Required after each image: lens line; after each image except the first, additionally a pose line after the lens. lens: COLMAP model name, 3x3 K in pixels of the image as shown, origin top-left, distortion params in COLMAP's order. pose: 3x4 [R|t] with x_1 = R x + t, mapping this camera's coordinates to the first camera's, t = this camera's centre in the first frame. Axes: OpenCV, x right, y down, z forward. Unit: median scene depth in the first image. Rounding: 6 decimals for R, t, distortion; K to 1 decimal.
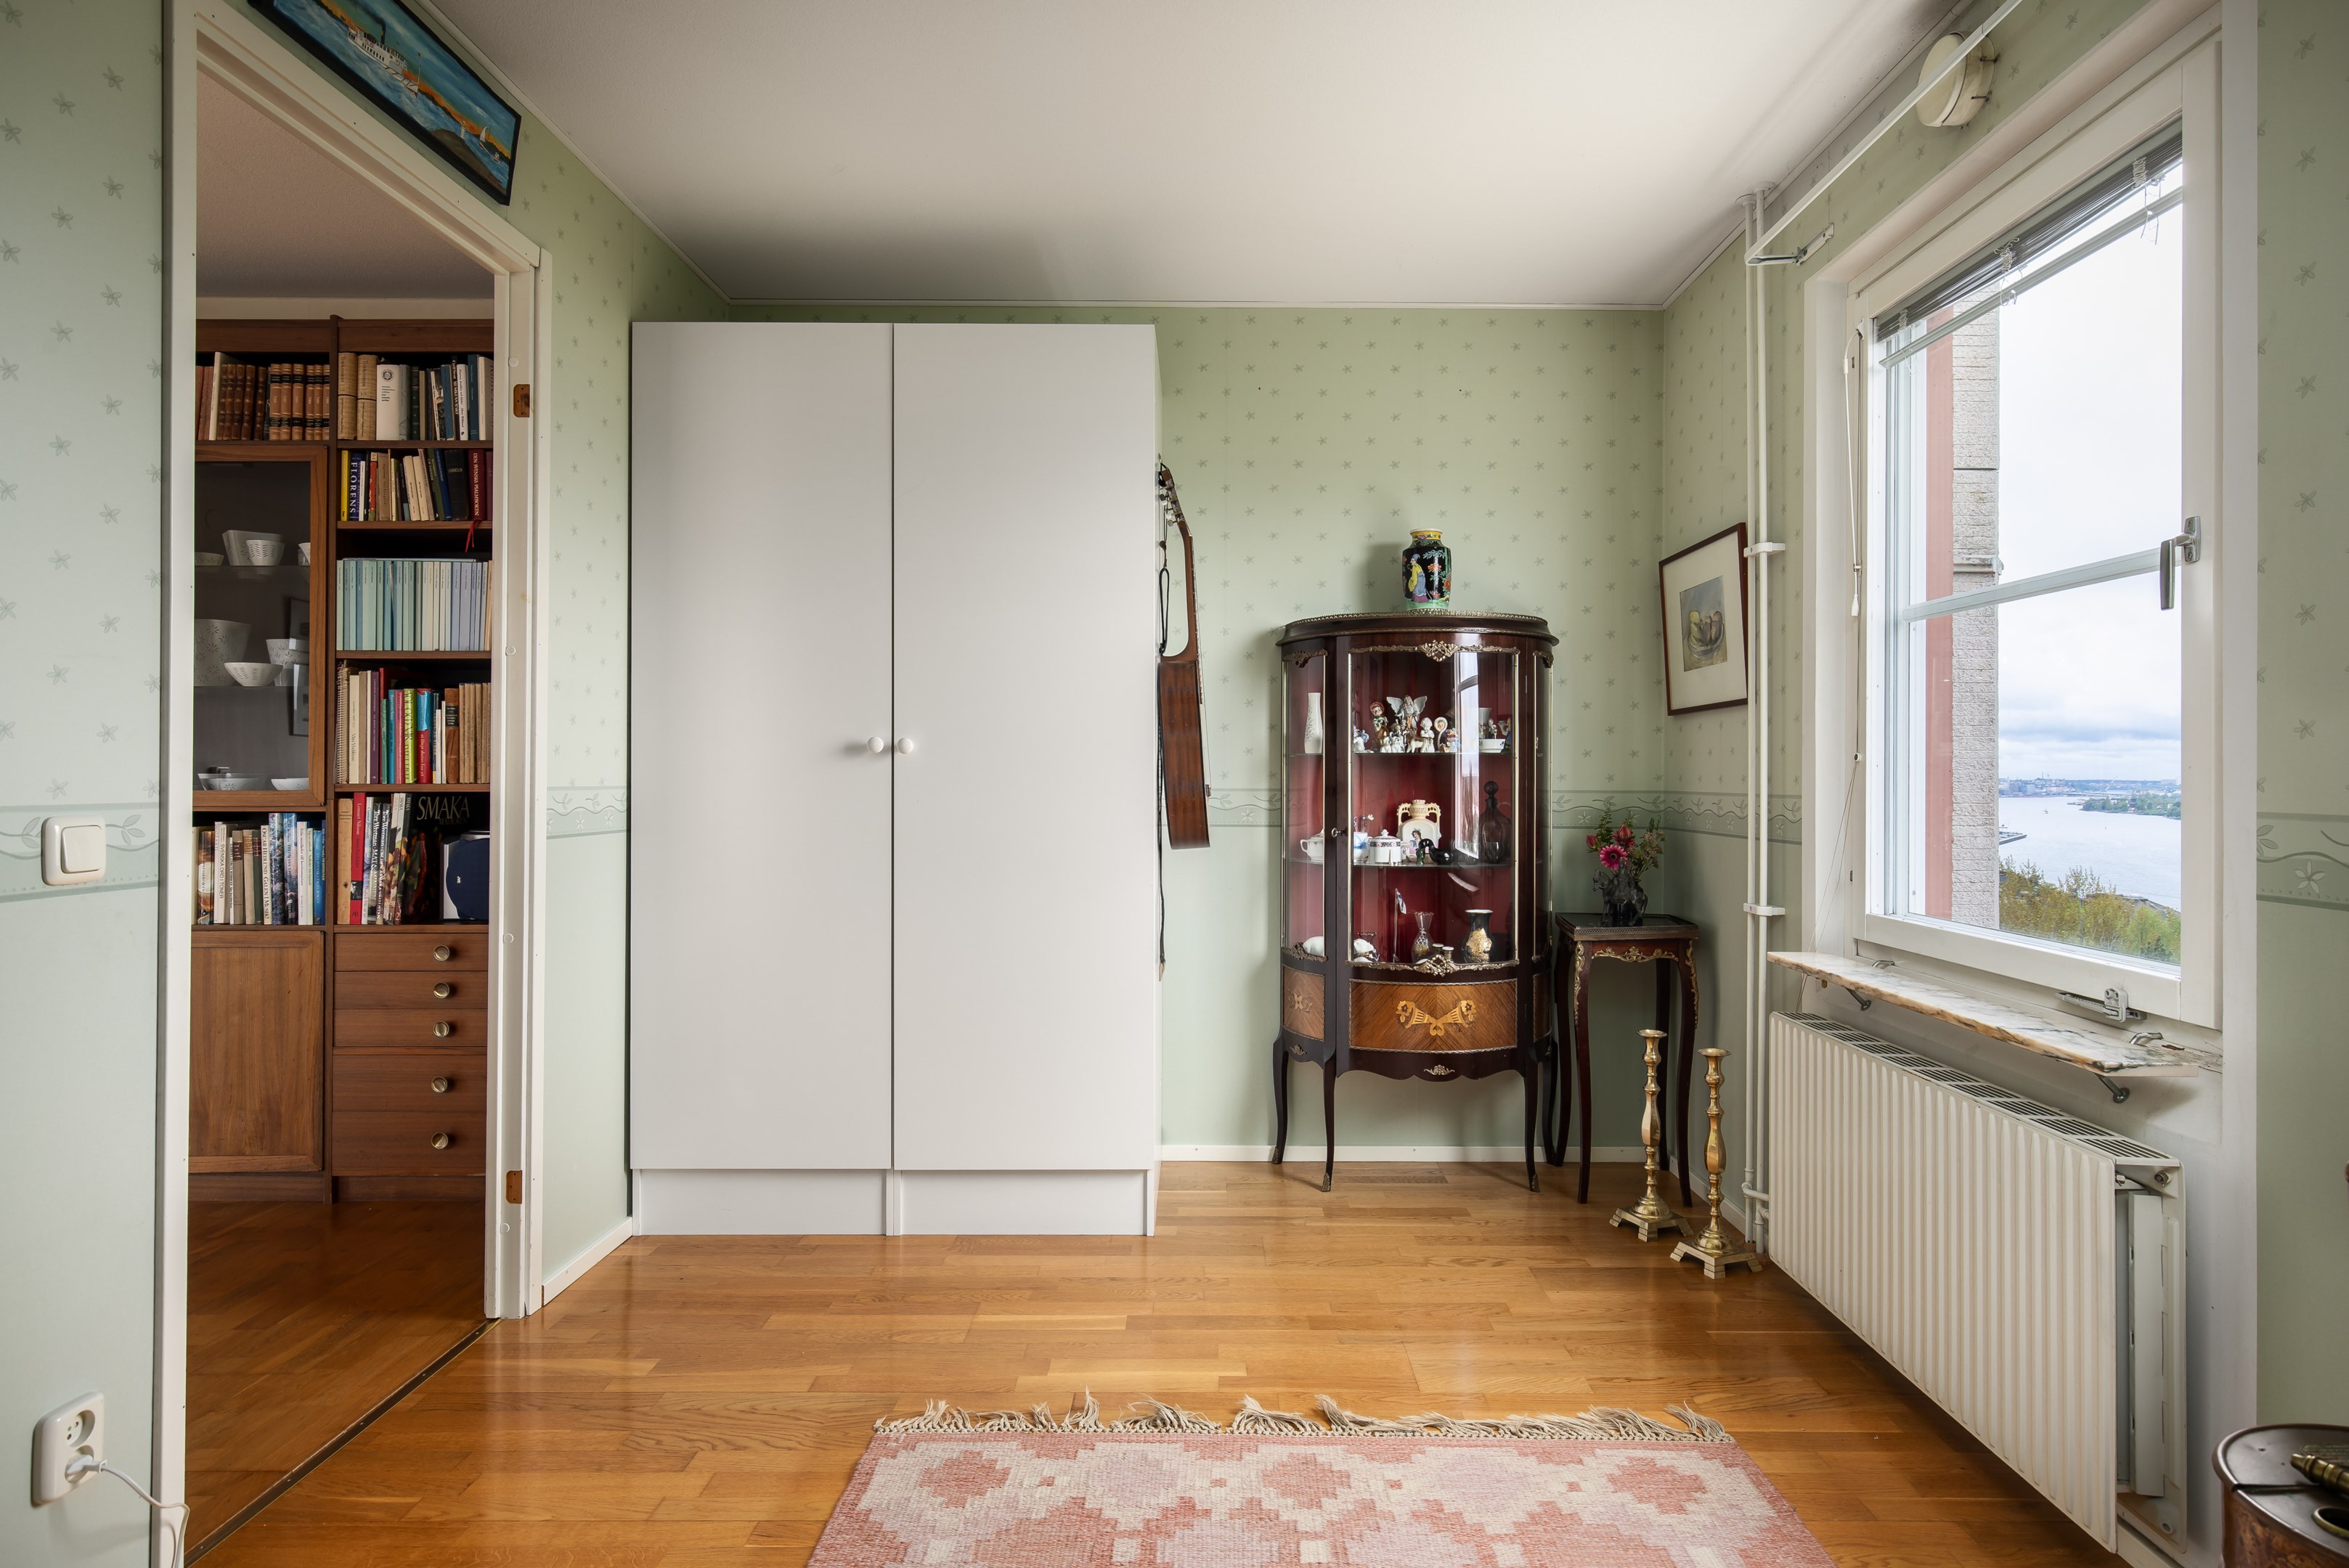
lens RADIAL K [[1303.0, 0, 1181.6], [0, 1303.0, 763.9], [0, 0, 1]] dist [-0.000847, 0.000825]
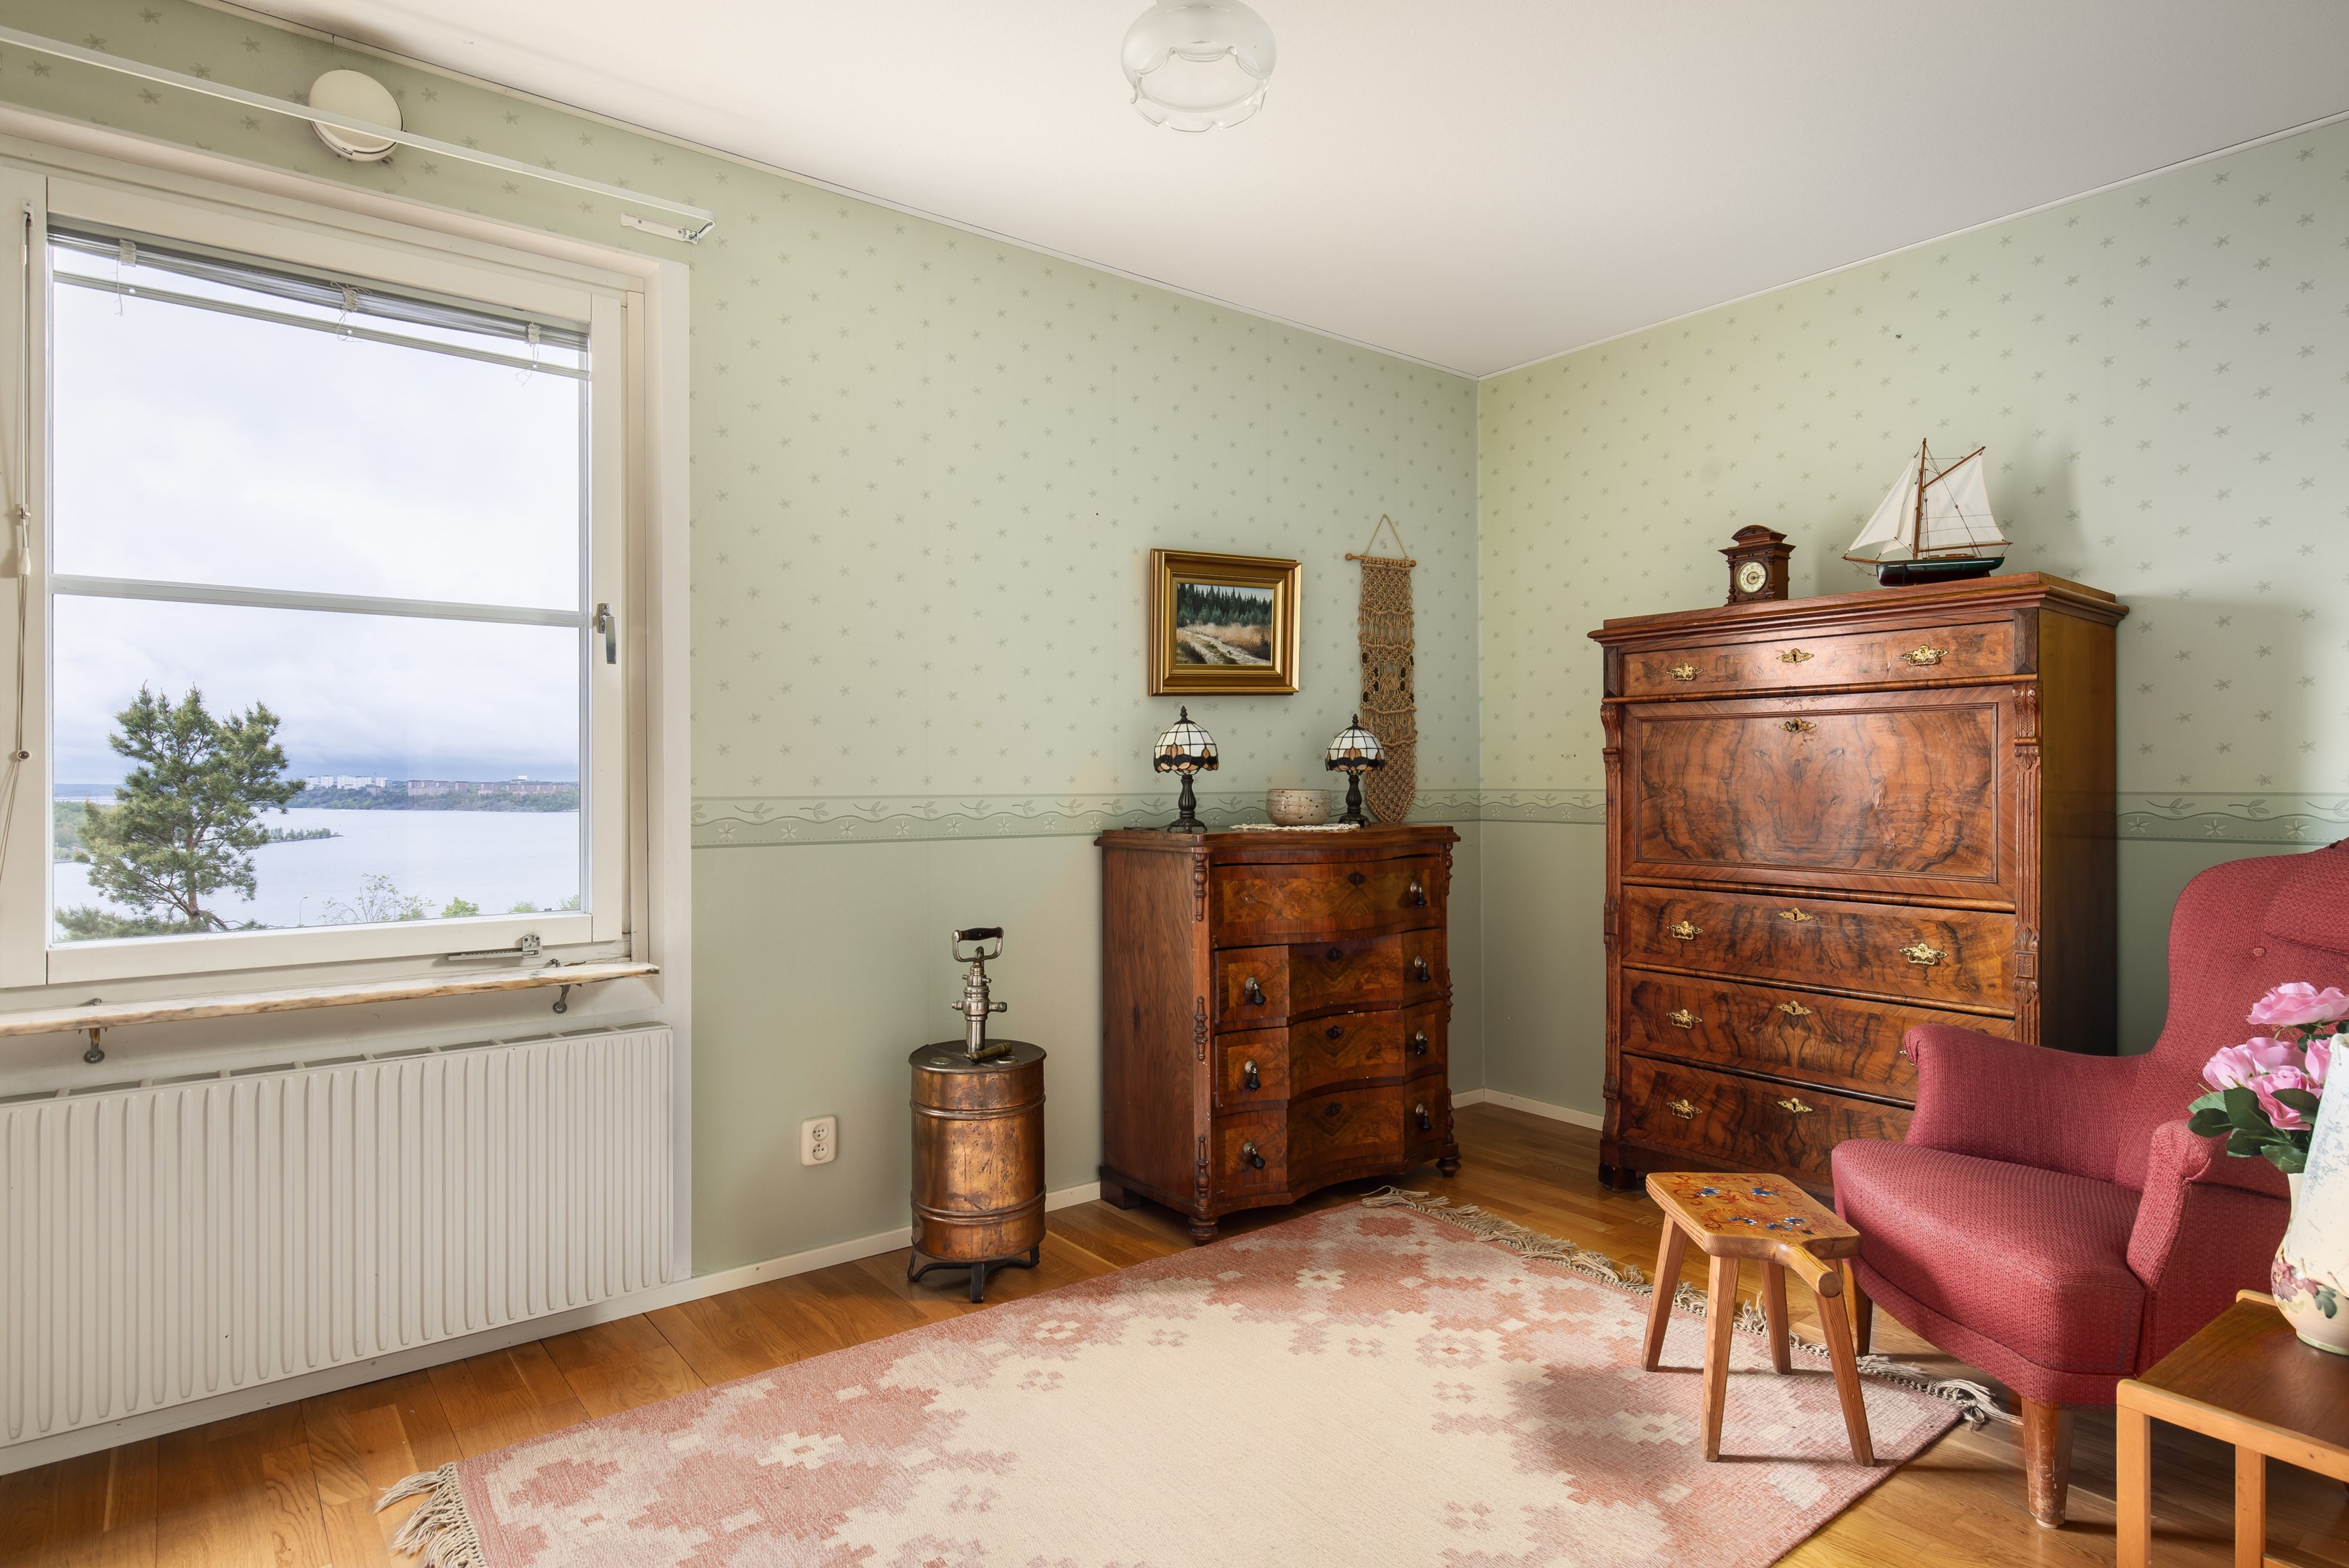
lens RADIAL K [[1303.0, 0, 1181.6], [0, 1303.0, 763.9], [0, 0, 1]] dist [-0.000847, 0.000825]
pose [[-0.620929, 0.002660, 0.783862, -0.750266], [0.005757, 0.999983, 0.001168, -0.004030], [-0.783845, 0.005238, -0.620934, 1.289279]]
